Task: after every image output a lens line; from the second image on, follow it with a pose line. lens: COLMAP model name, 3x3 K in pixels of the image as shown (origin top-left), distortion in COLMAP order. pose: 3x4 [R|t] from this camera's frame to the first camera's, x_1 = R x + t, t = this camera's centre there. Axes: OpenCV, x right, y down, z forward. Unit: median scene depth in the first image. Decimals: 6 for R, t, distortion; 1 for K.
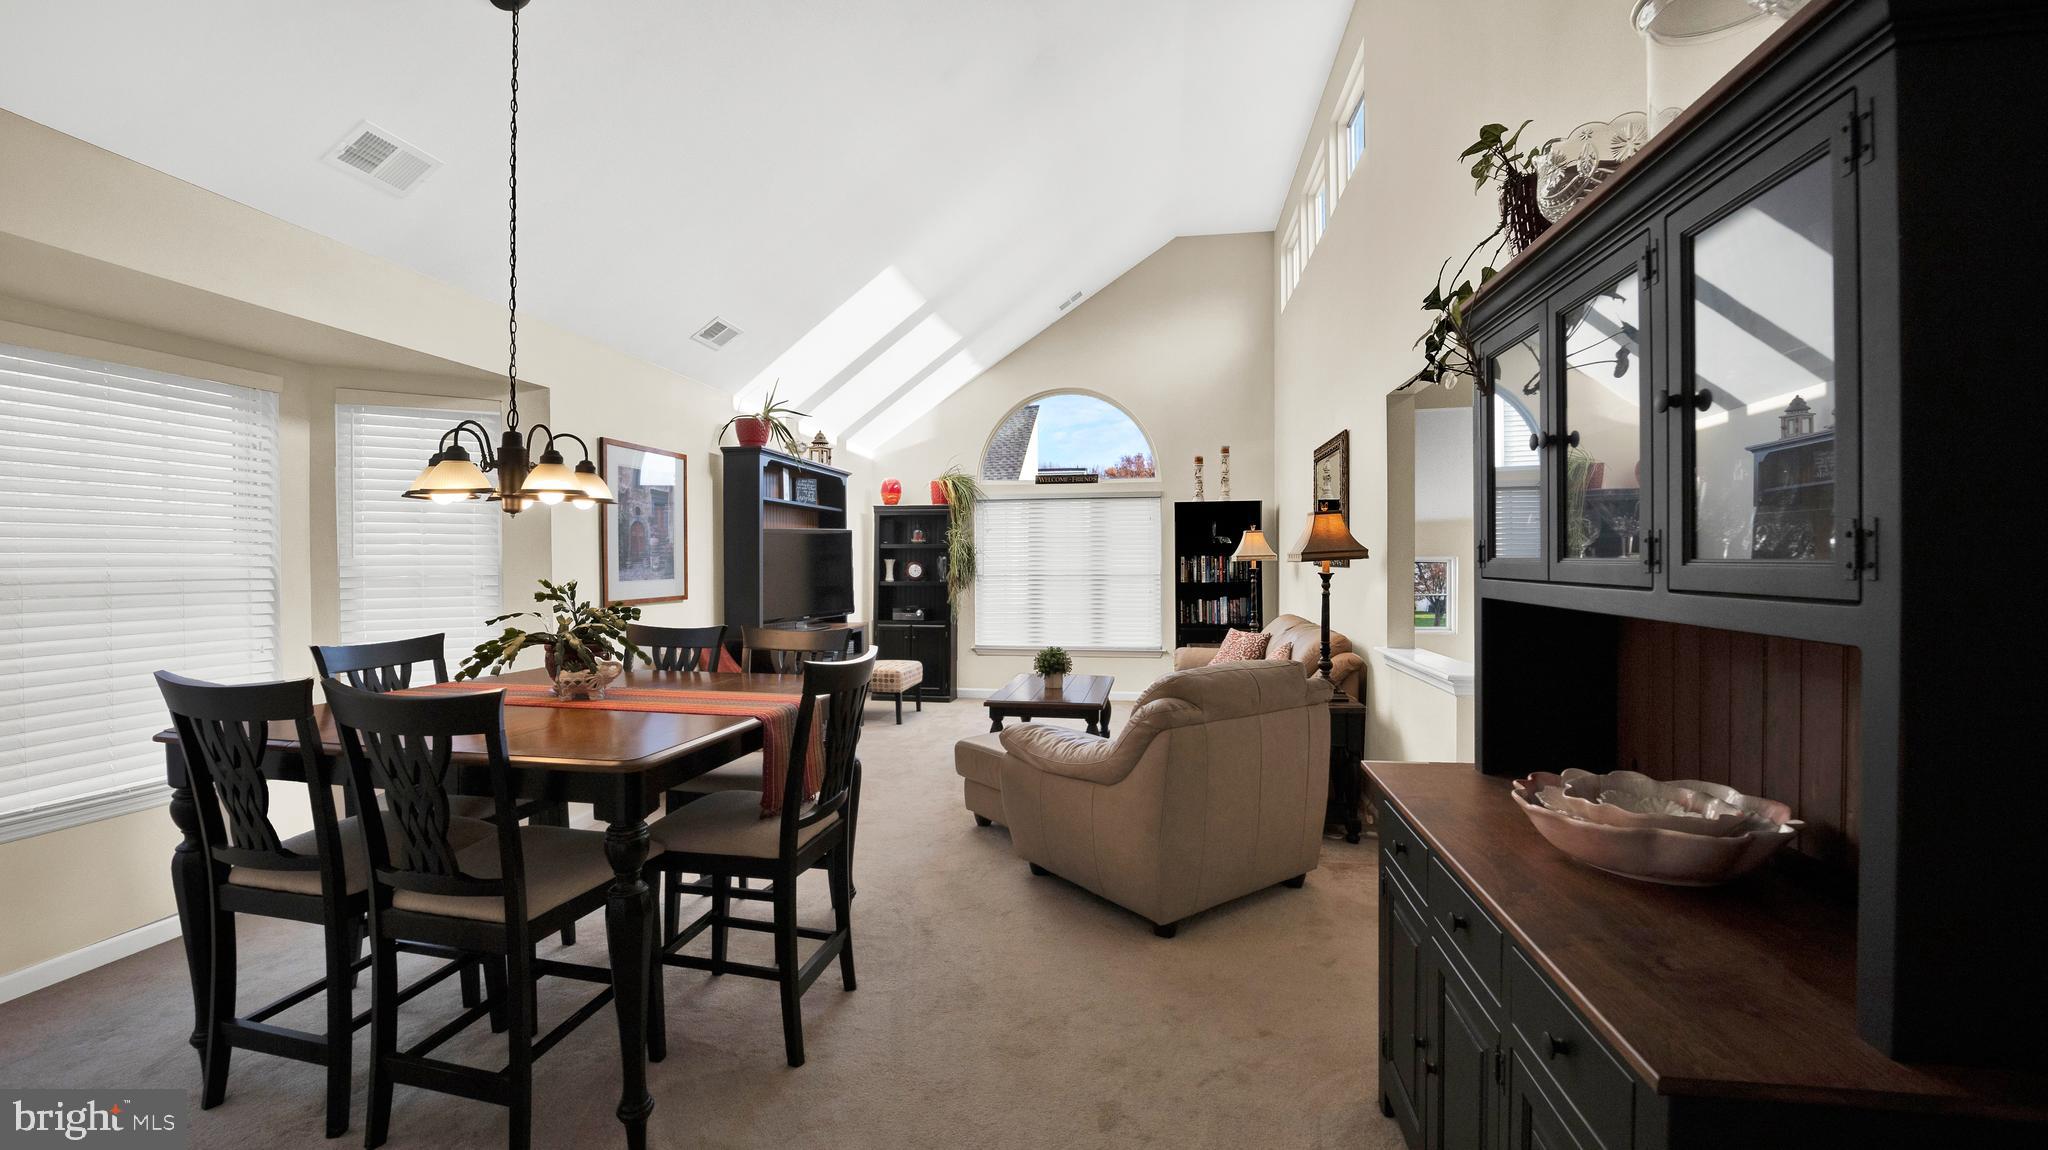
lens RADIAL K [[855.4, 0, 1015.2], [0, 855.4, 565.1], [0, 0, 1]] dist [-0.024127, 0.000026]
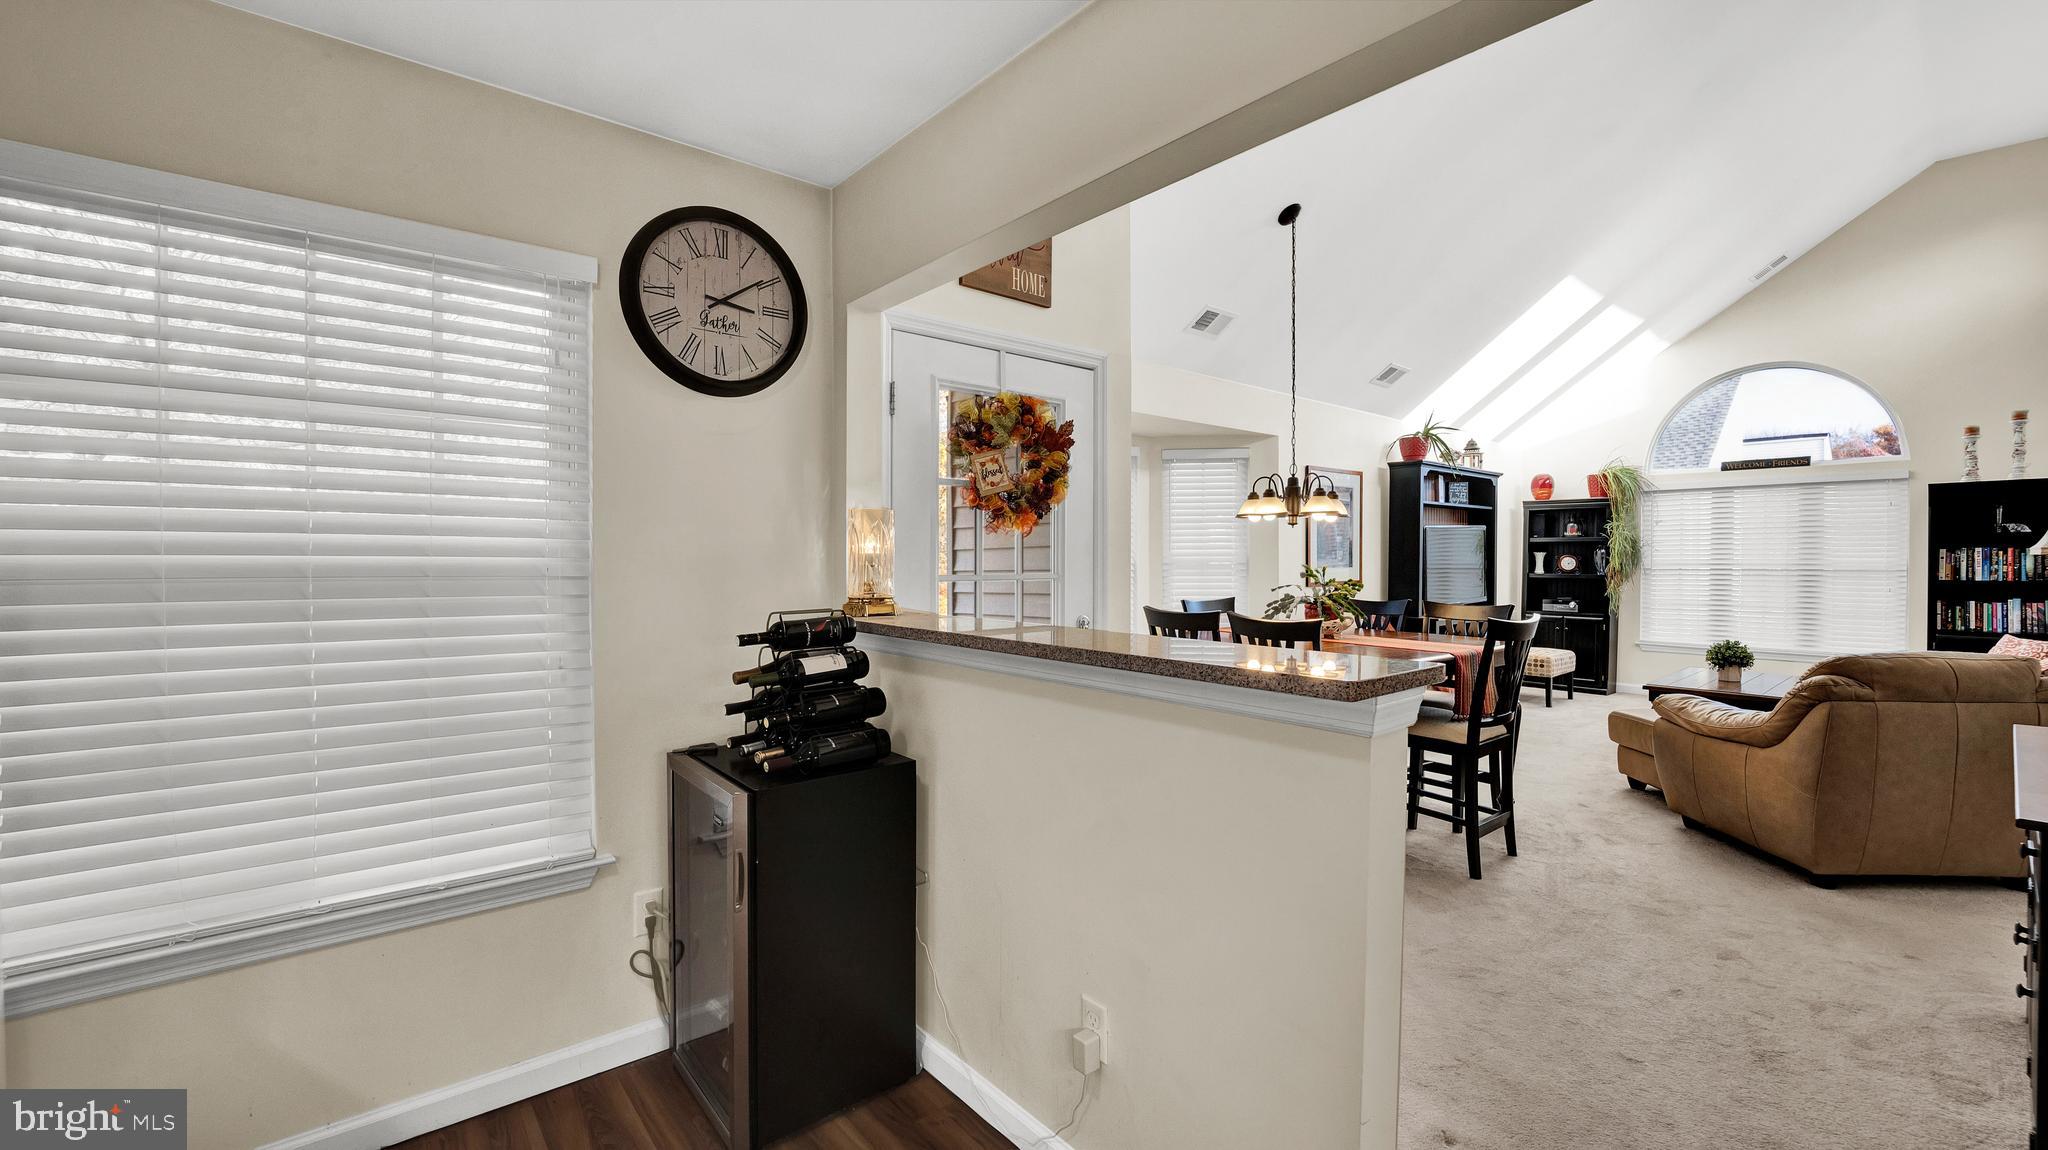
lens RADIAL K [[837.6, 0, 1019.5], [0, 837.6, 571.7], [0, 0, 1]] dist [-0.025882, 0.003401]
pose [[0.765057, 0.012938, -0.643833, 0.023465], [-0.002759, 0.999855, 0.016813, 0.001926], [0.643957, -0.011087, 0.764981, -0.226323]]
